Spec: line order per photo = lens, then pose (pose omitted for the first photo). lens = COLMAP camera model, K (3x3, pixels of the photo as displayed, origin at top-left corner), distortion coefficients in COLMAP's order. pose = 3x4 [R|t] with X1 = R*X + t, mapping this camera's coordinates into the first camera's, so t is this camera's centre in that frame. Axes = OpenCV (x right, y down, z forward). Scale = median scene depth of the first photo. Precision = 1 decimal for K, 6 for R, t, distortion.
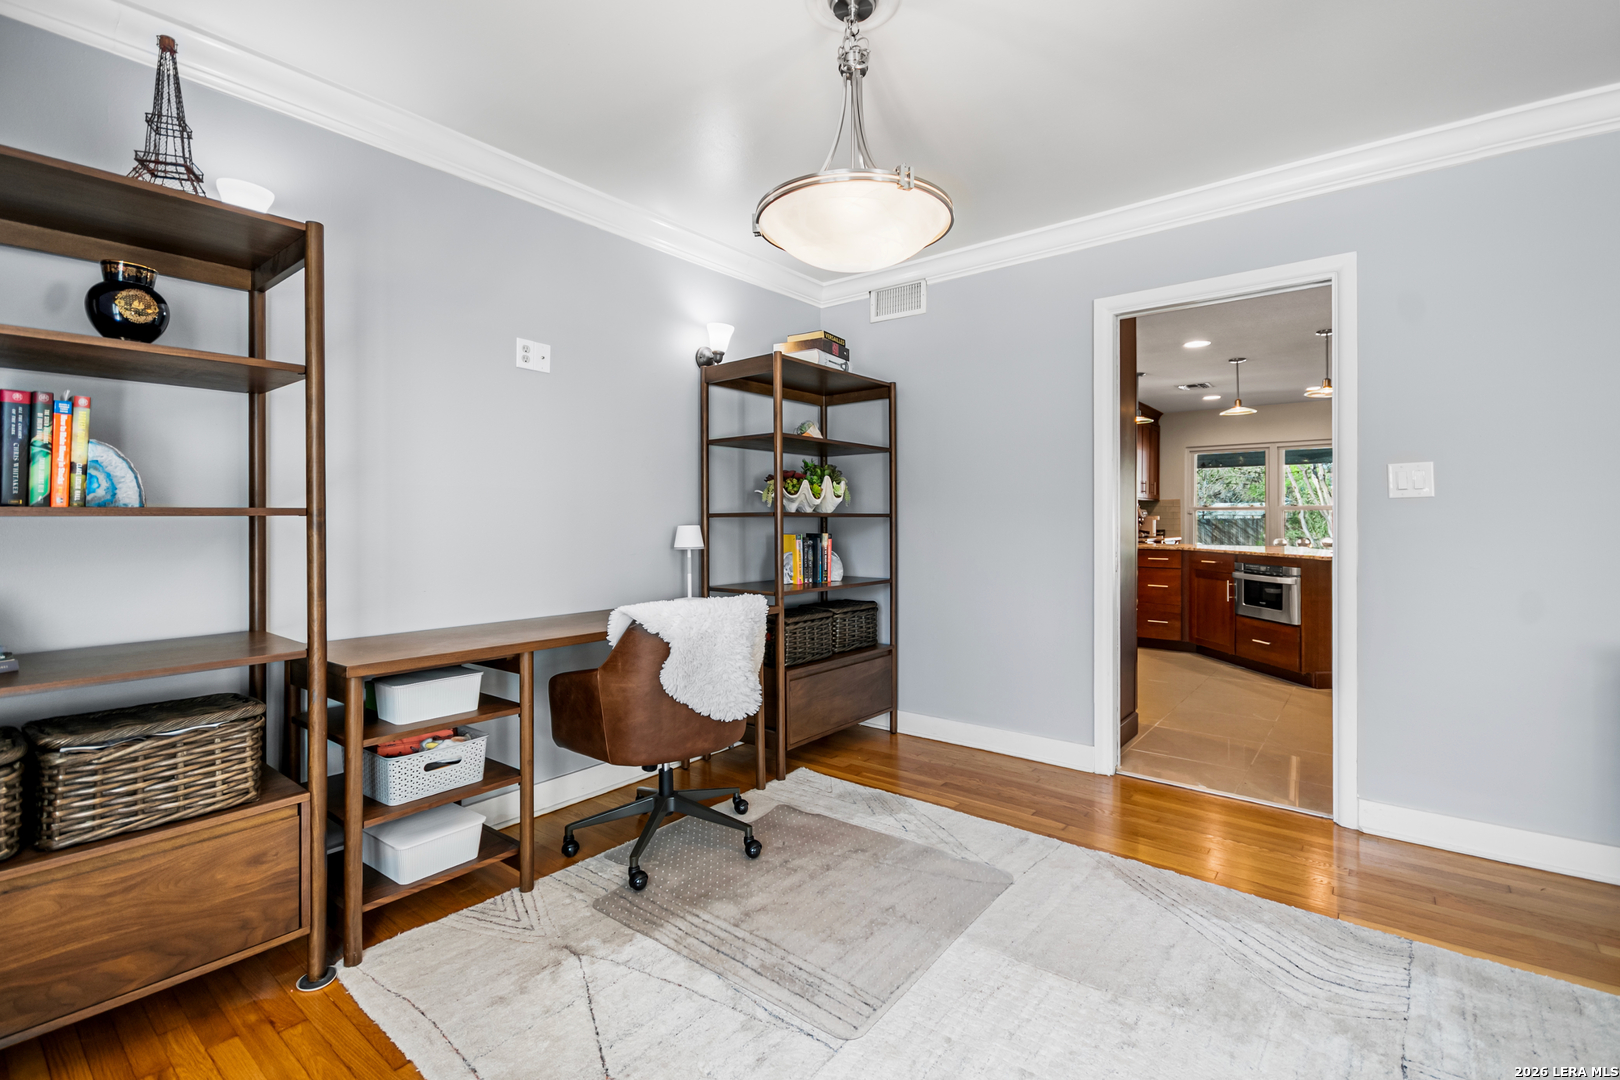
lens RADIAL K [[716.1, 0, 830.0], [0, 716.1, 517.7], [0, 0, 1]] dist [-0.001878, -0.002000]
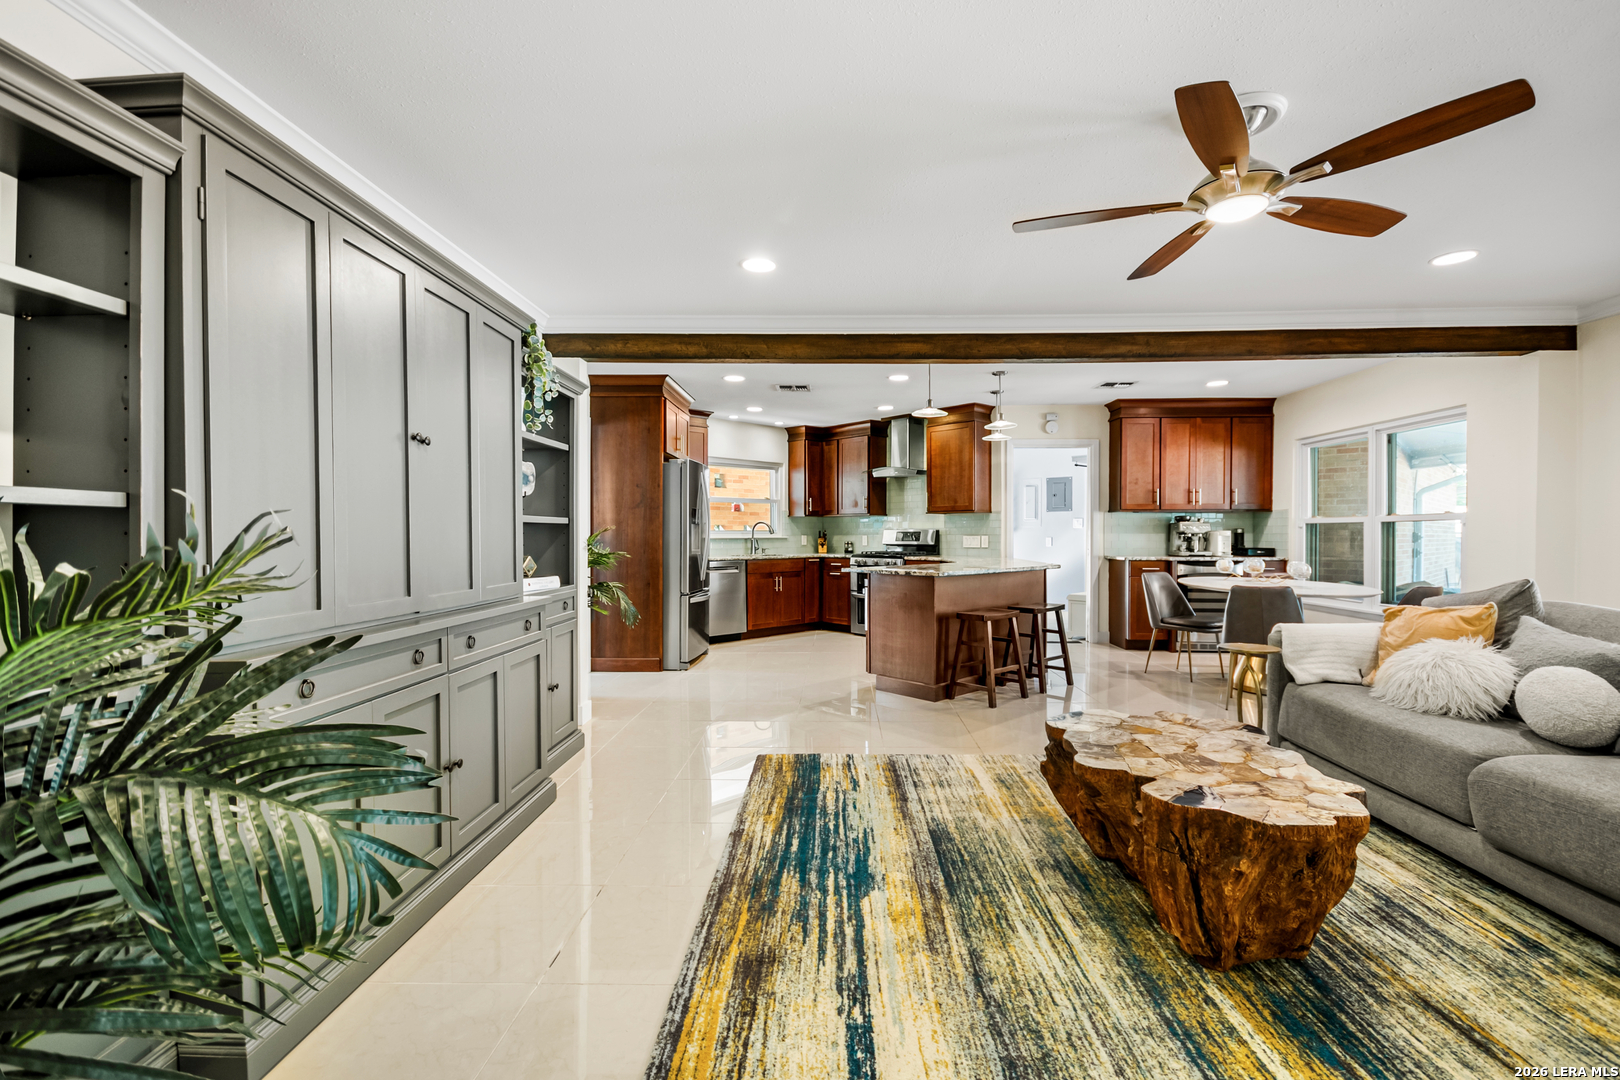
lens RADIAL K [[716.1, 0, 813.9], [0, 716.1, 535.0], [0, 0, 1]] dist [-0.001878, -0.002000]
pose [[0.586644, -0.001519, -0.809844, 2.668607], [0.003395, 0.999994, 0.000583, 0.000086], [0.809838, -0.003092, 0.586646, 0.495351]]
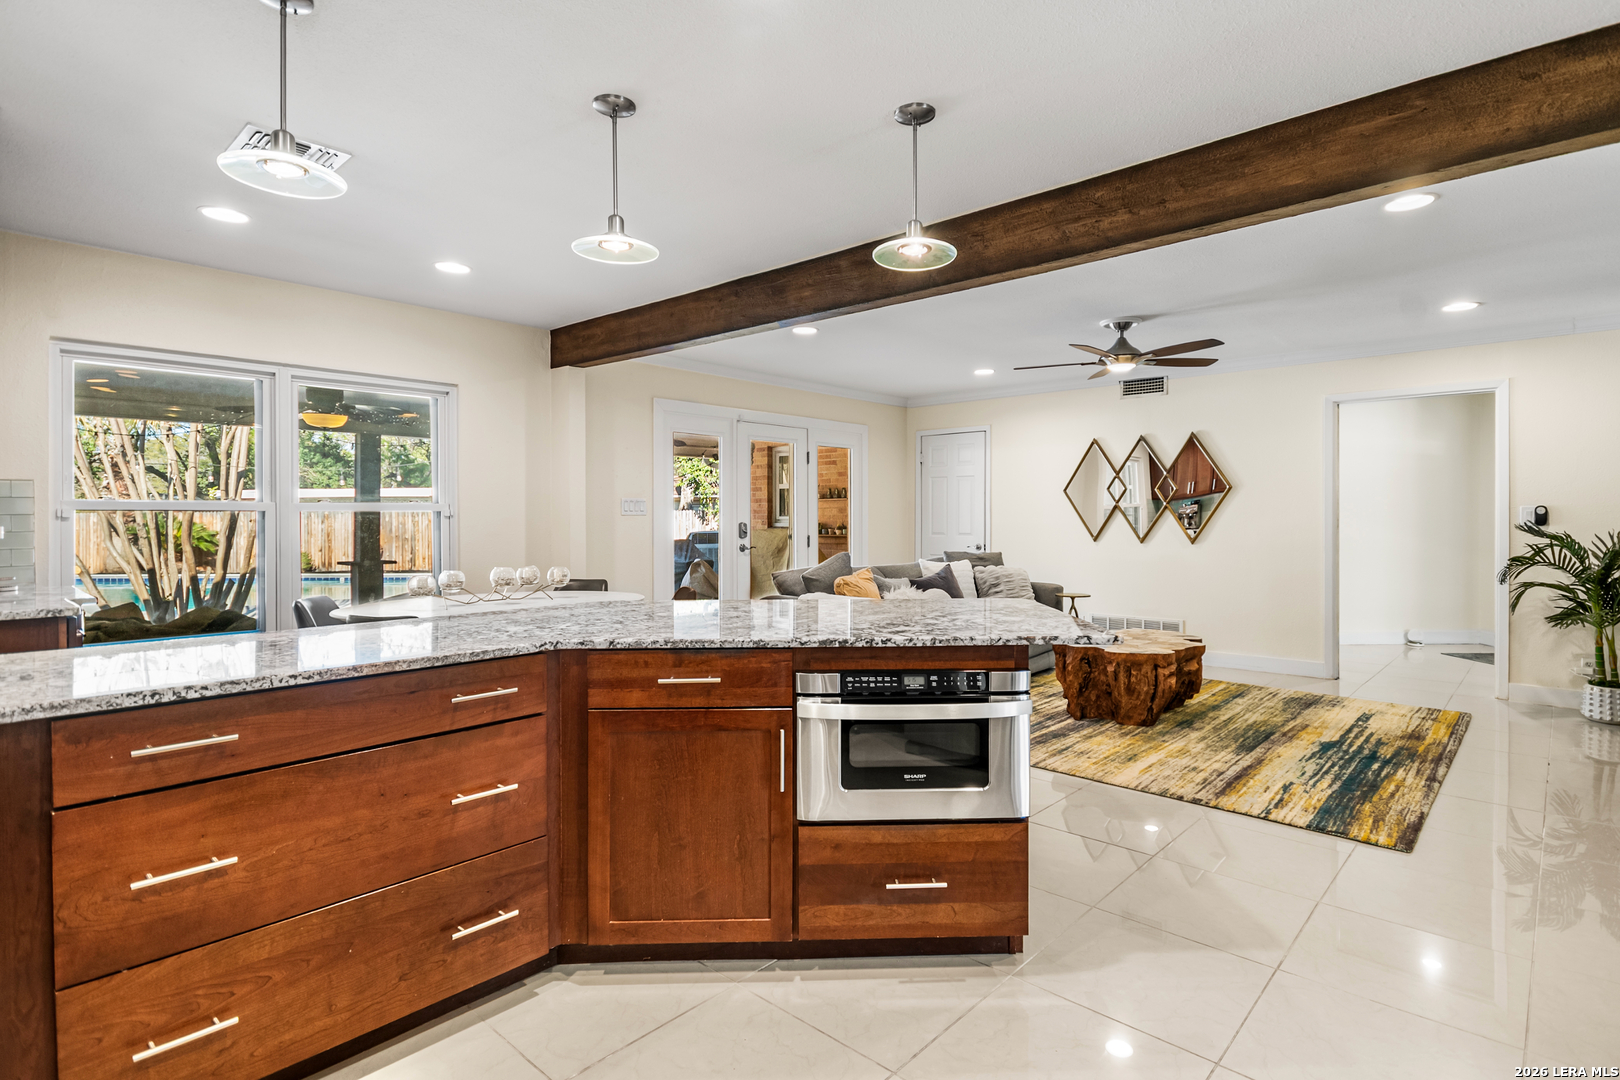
lens RADIAL K [[826.9, 0, 819.2], [0, 826.9, 521.4], [0, 0, 1]] dist [0.009103, -0.003388]
pose [[0.071742, -0.009319, 0.997380, 0.348116], [0.001562, 0.999956, 0.009231, -0.027081], [-0.997422, 0.000895, 0.071753, 1.911048]]
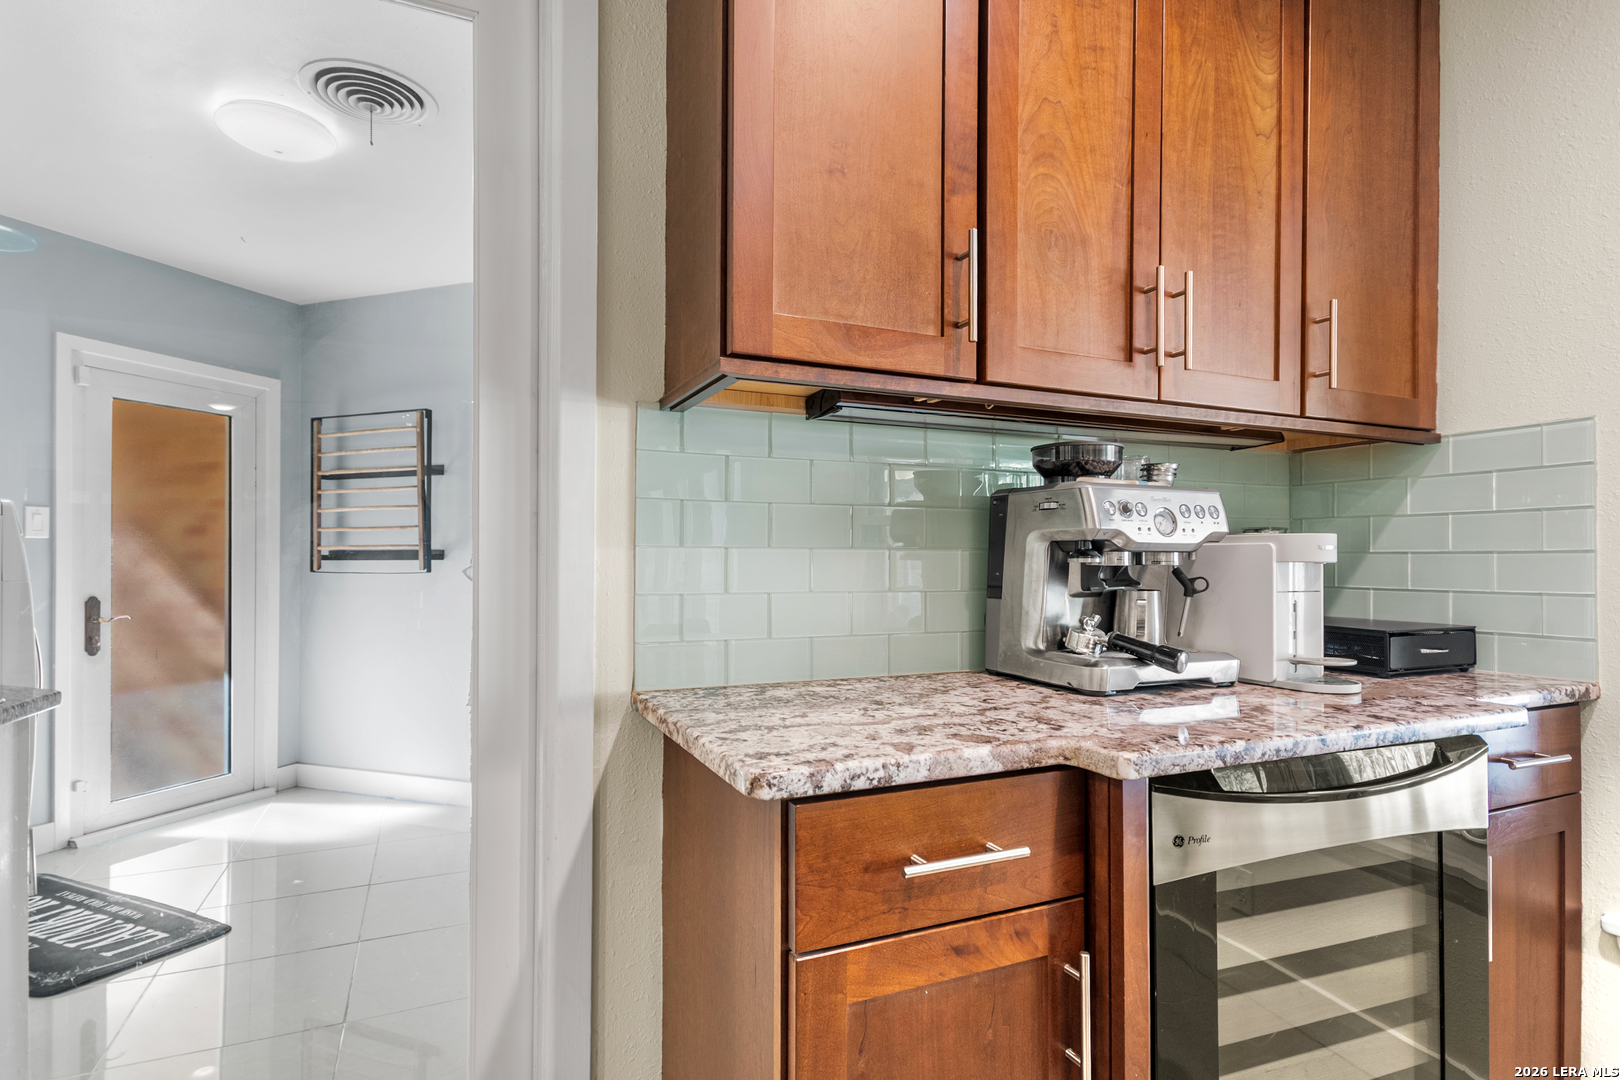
lens RADIAL K [[826.9, 0, 825.6], [0, 826.9, 548.9], [0, 0, 1]] dist [0.009103, -0.003388]
pose [[0.884969, 0.000027, -0.465651, 1.430833], [-0.001714, 0.999993, -0.003199, 0.002117], [0.465648, 0.003629, 0.884963, 2.617394]]
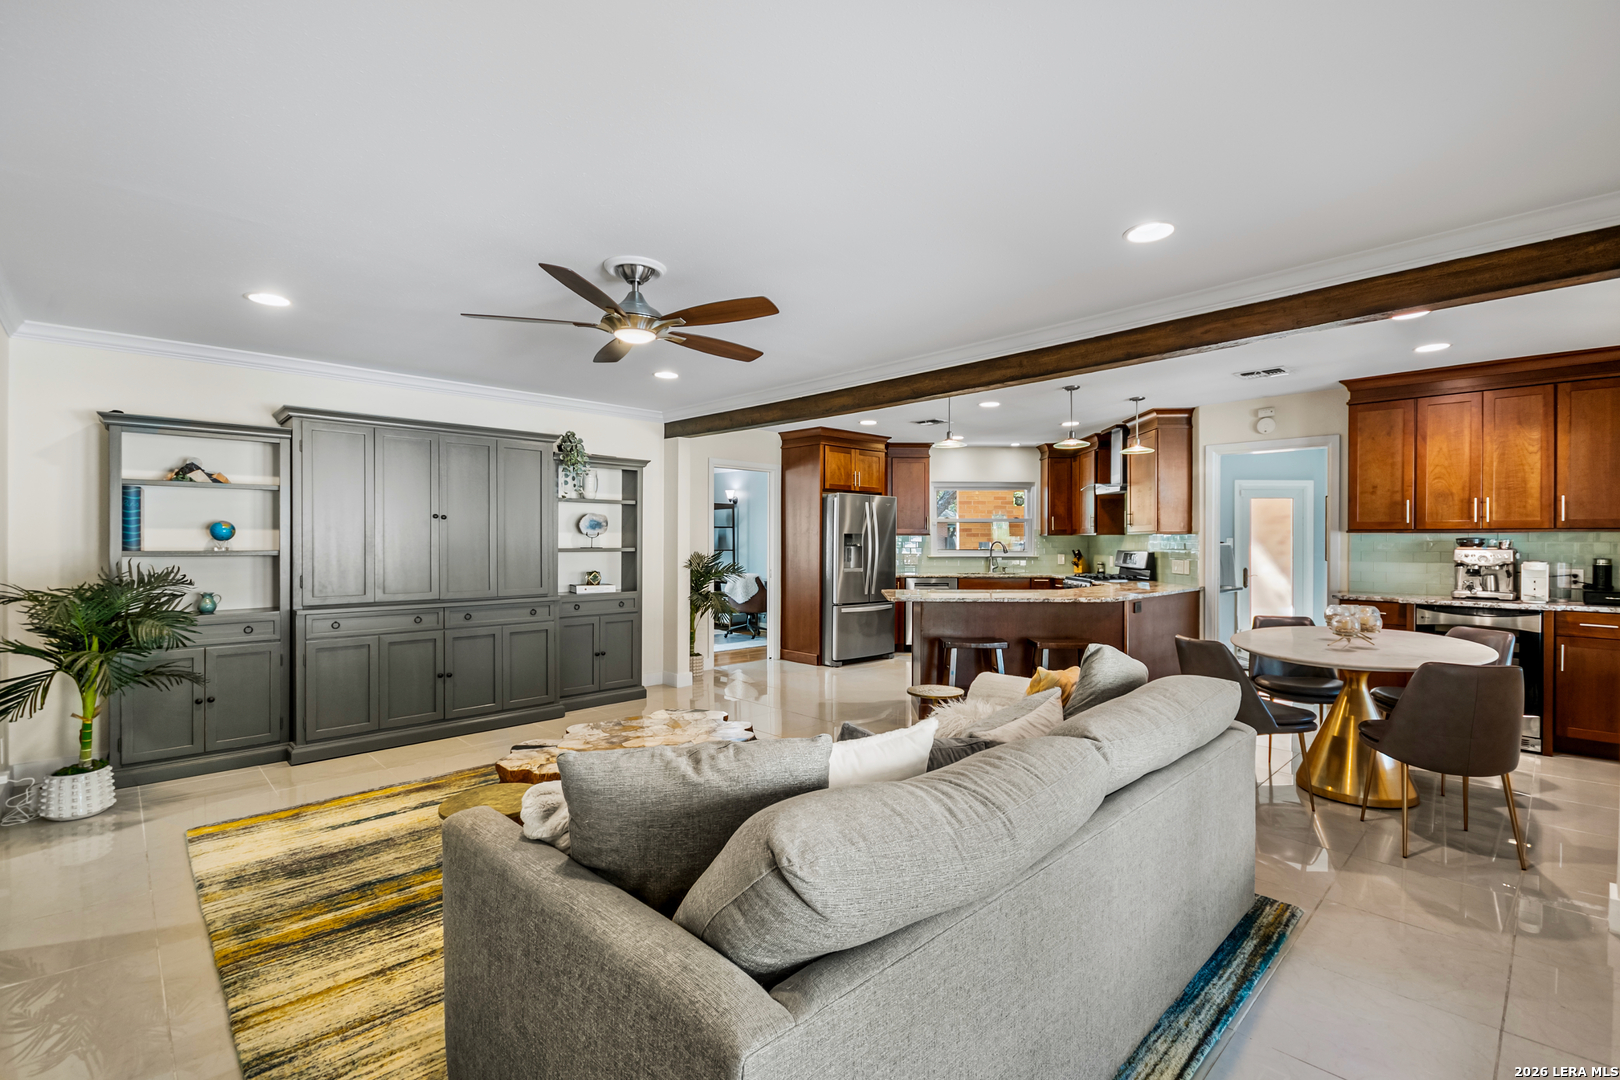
lens RADIAL K [[716.1, 0, 819.4], [0, 716.1, 543.5], [0, 0, 1]] dist [-0.001878, -0.002000]
pose [[-0.136108, 0.001271, -0.990693, 3.327780], [-0.000573, 0.999999, 0.001361, -0.050983], [0.990694, 0.000752, -0.136107, 1.783578]]
